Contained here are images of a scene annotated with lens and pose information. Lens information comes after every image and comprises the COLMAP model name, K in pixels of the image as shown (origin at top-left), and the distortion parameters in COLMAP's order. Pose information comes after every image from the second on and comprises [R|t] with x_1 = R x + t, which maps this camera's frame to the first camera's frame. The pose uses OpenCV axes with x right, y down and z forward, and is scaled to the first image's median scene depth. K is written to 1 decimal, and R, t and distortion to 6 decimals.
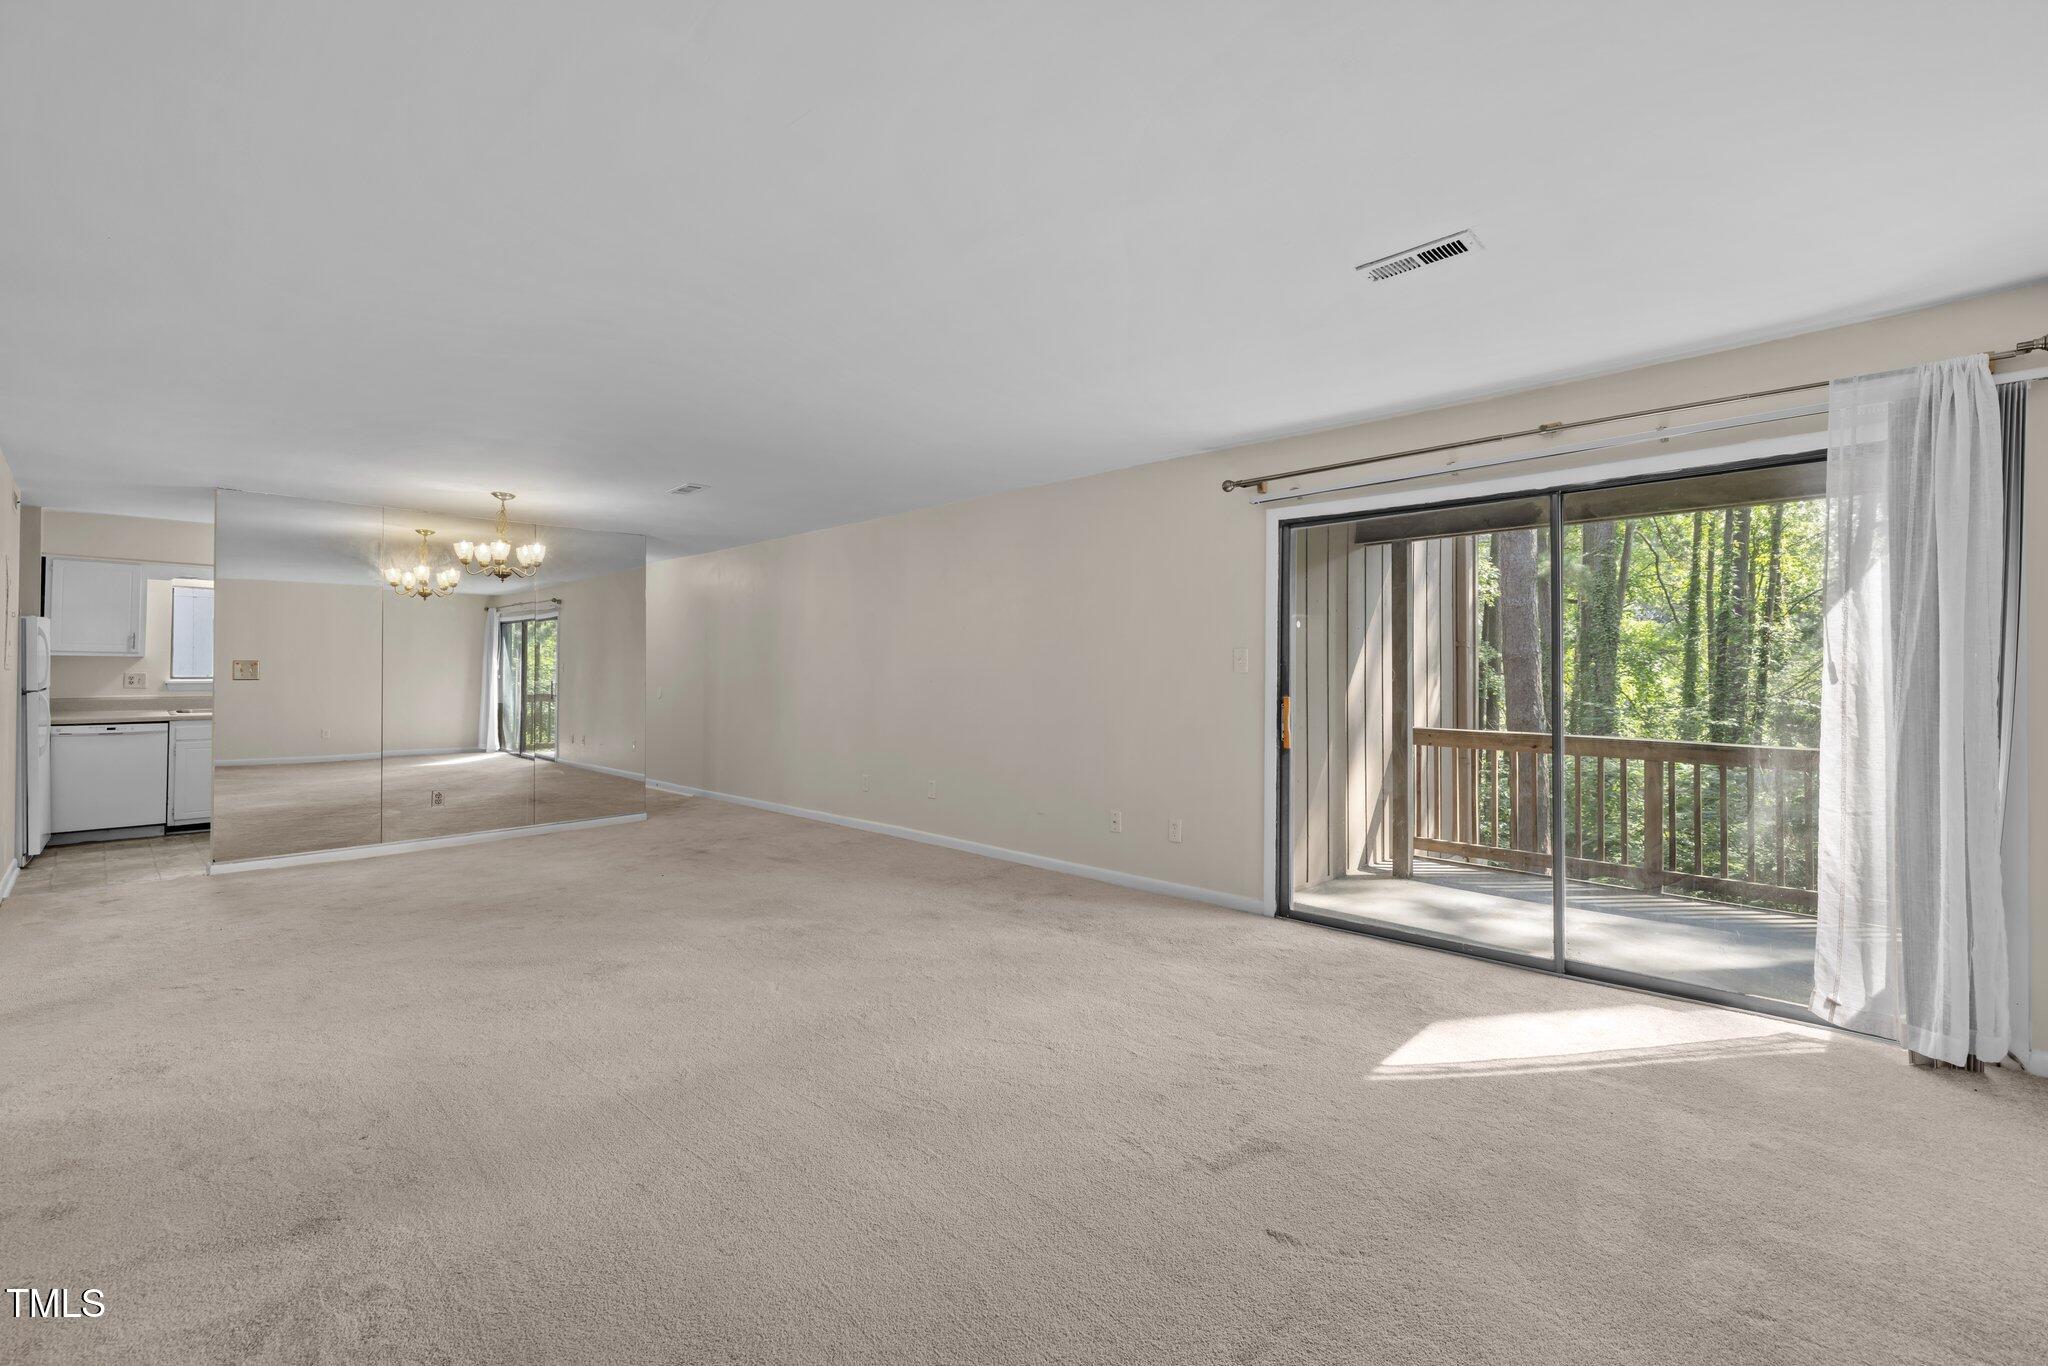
lens RADIAL K [[860.7, 0, 1010.7], [0, 860.7, 669.5], [0, 0, 1]] dist [0.001783, -0.000512]
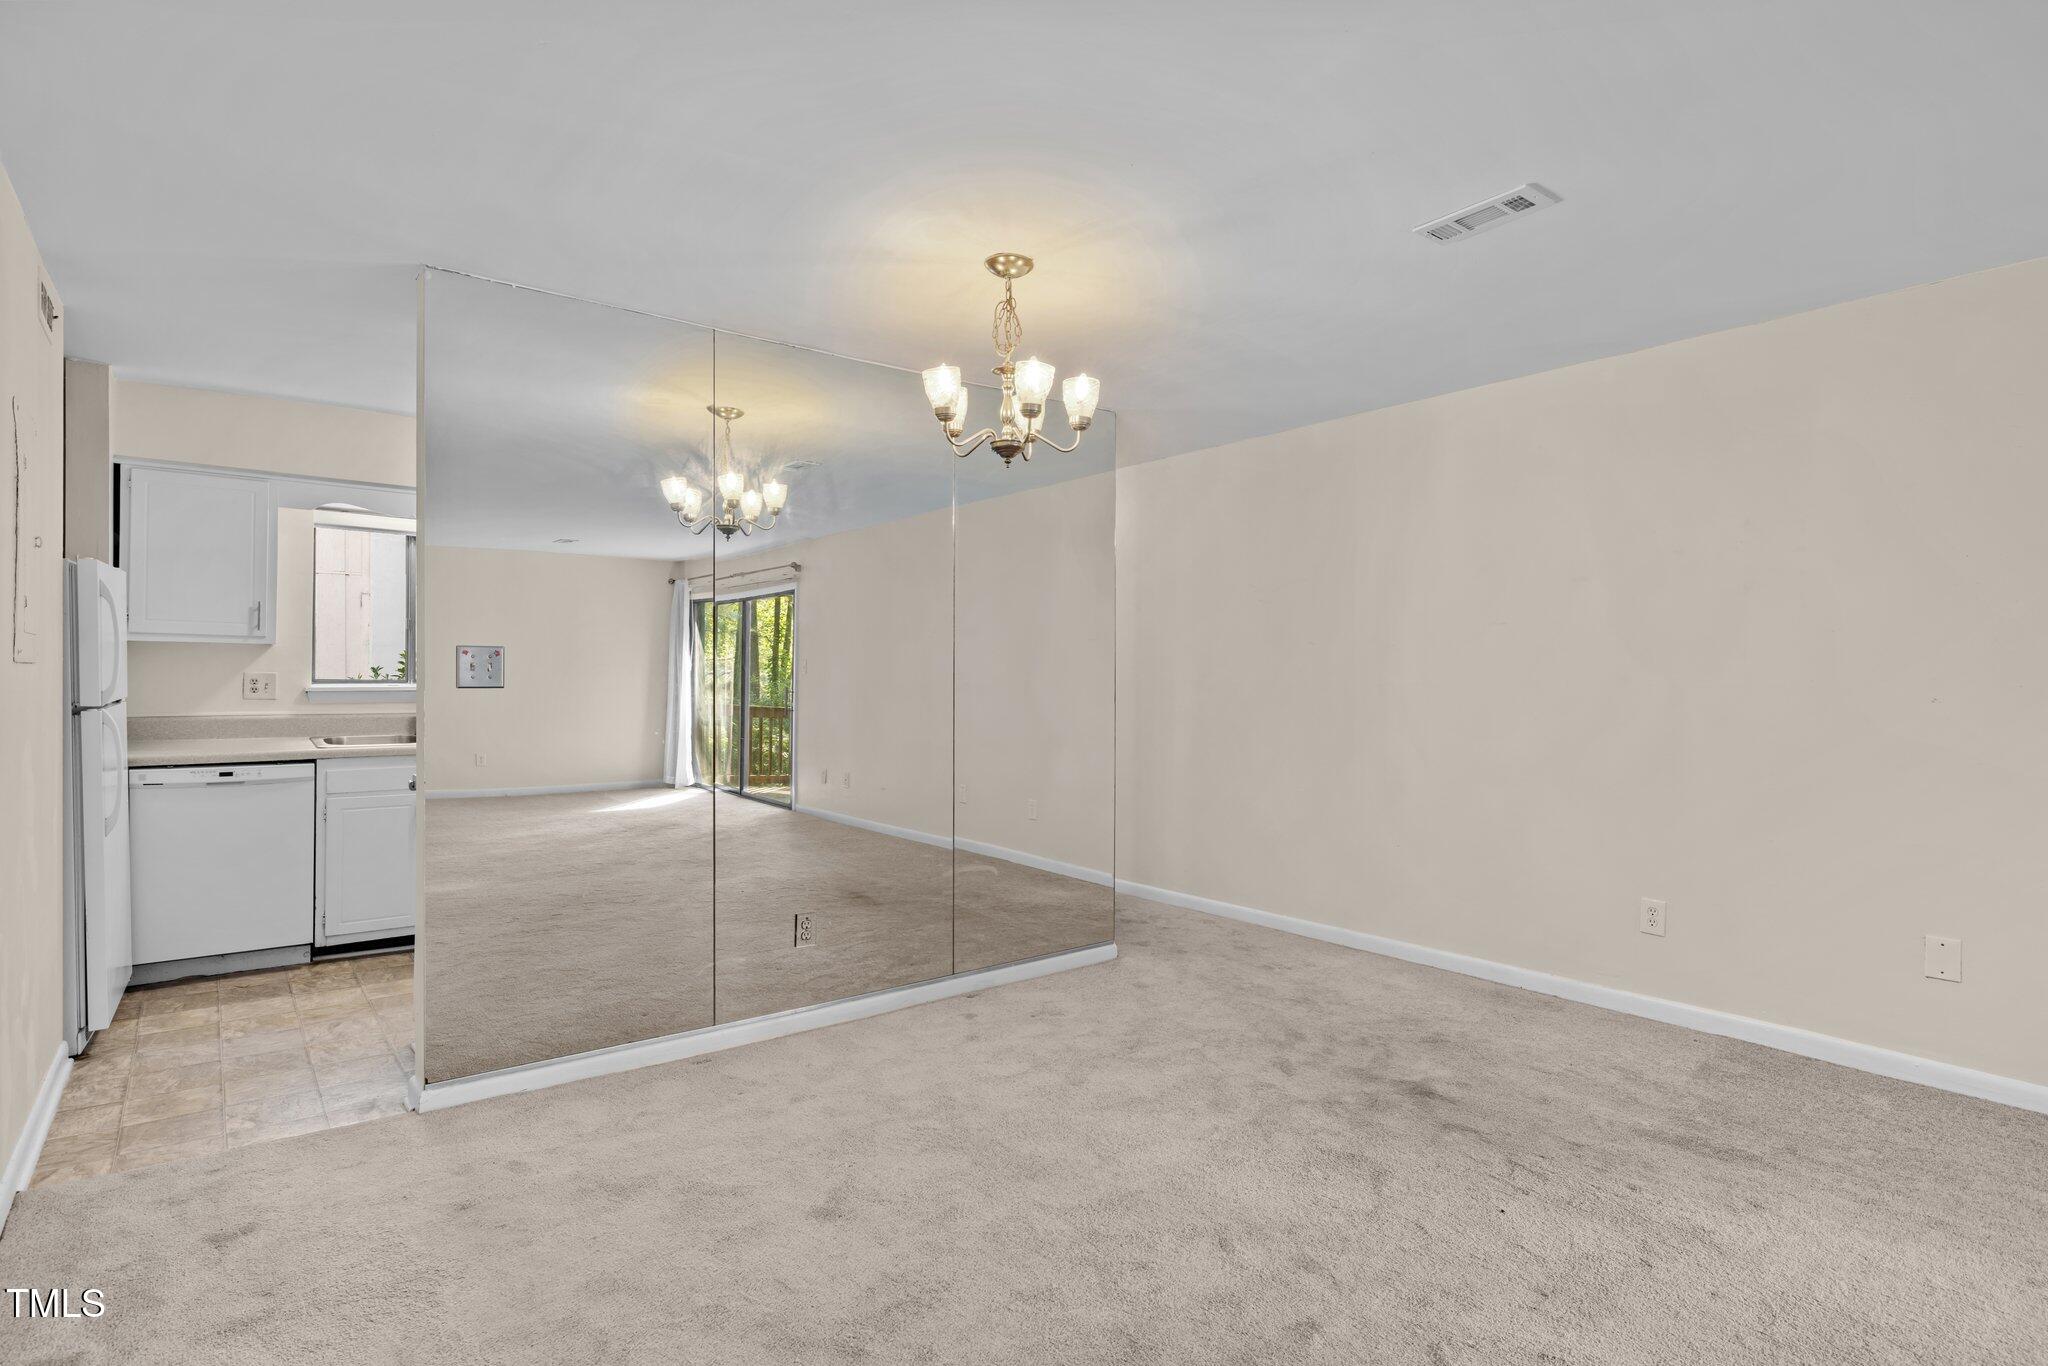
lens RADIAL K [[1032.8, 0, 1023.4], [0, 1032.8, 691.6], [0, 0, 1]] dist [-0.008958, 0.004955]
pose [[0.990655, 0.003674, -0.136342, -0.433065], [-0.001549, 0.999876, 0.015689, 0.004892], [0.136383, -0.015331, 0.990538, 0.403907]]
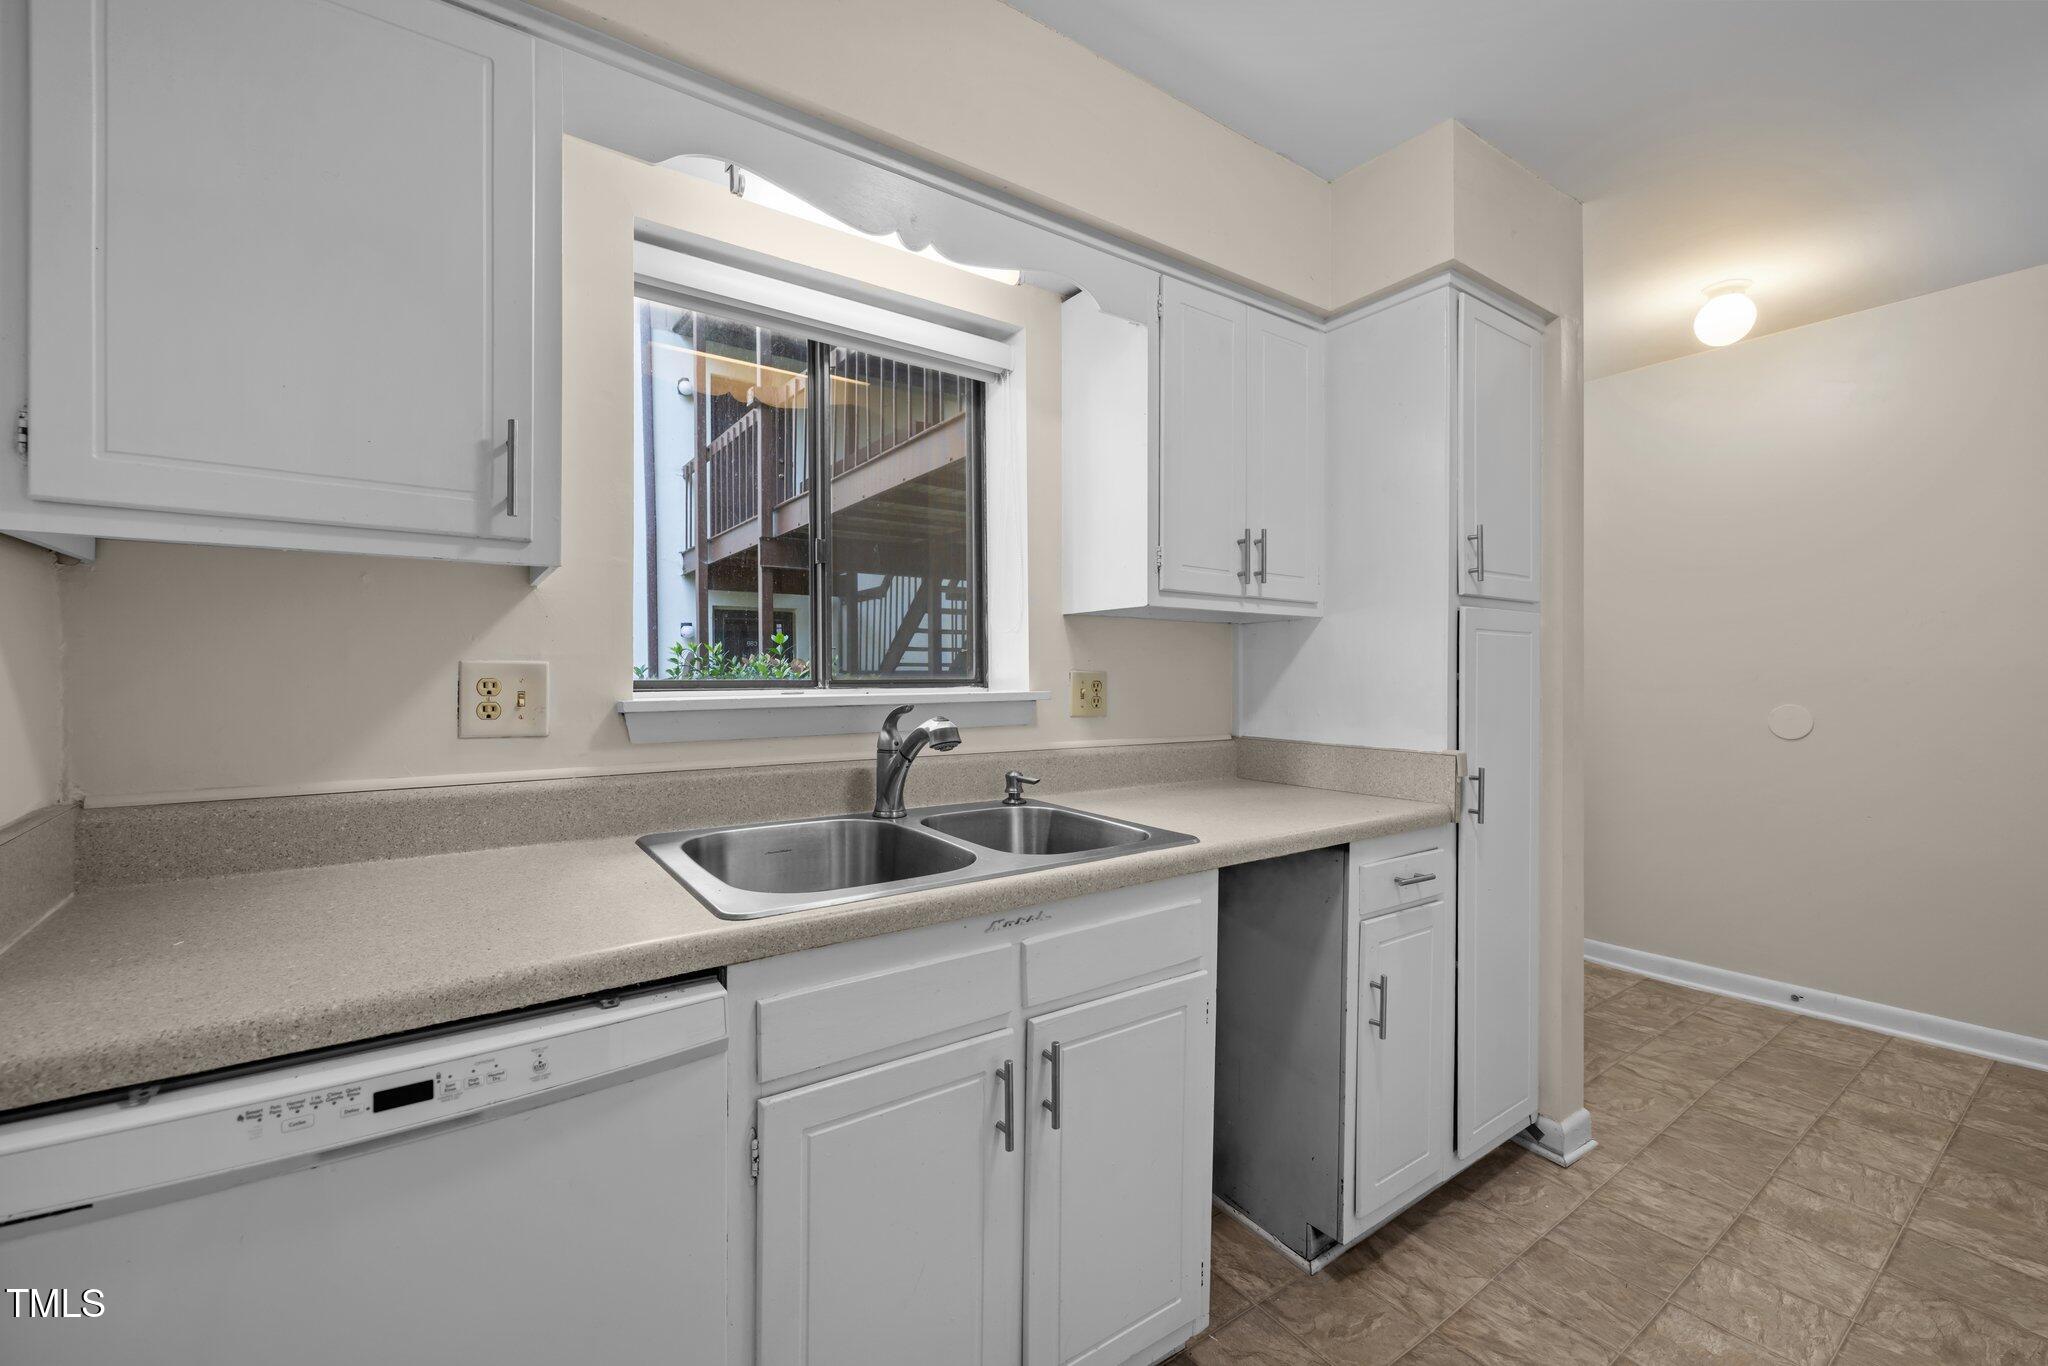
lens RADIAL K [[860.7, 0, 1024.8], [0, 860.7, 694.8], [0, 0, 1]] dist [0.001783, -0.000512]
pose [[0.982699, -0.007482, -0.185061, -0.890562], [0.009895, 0.999878, 0.012116, 0.010534], [0.184947, -0.013738, 0.982652, 0.855529]]
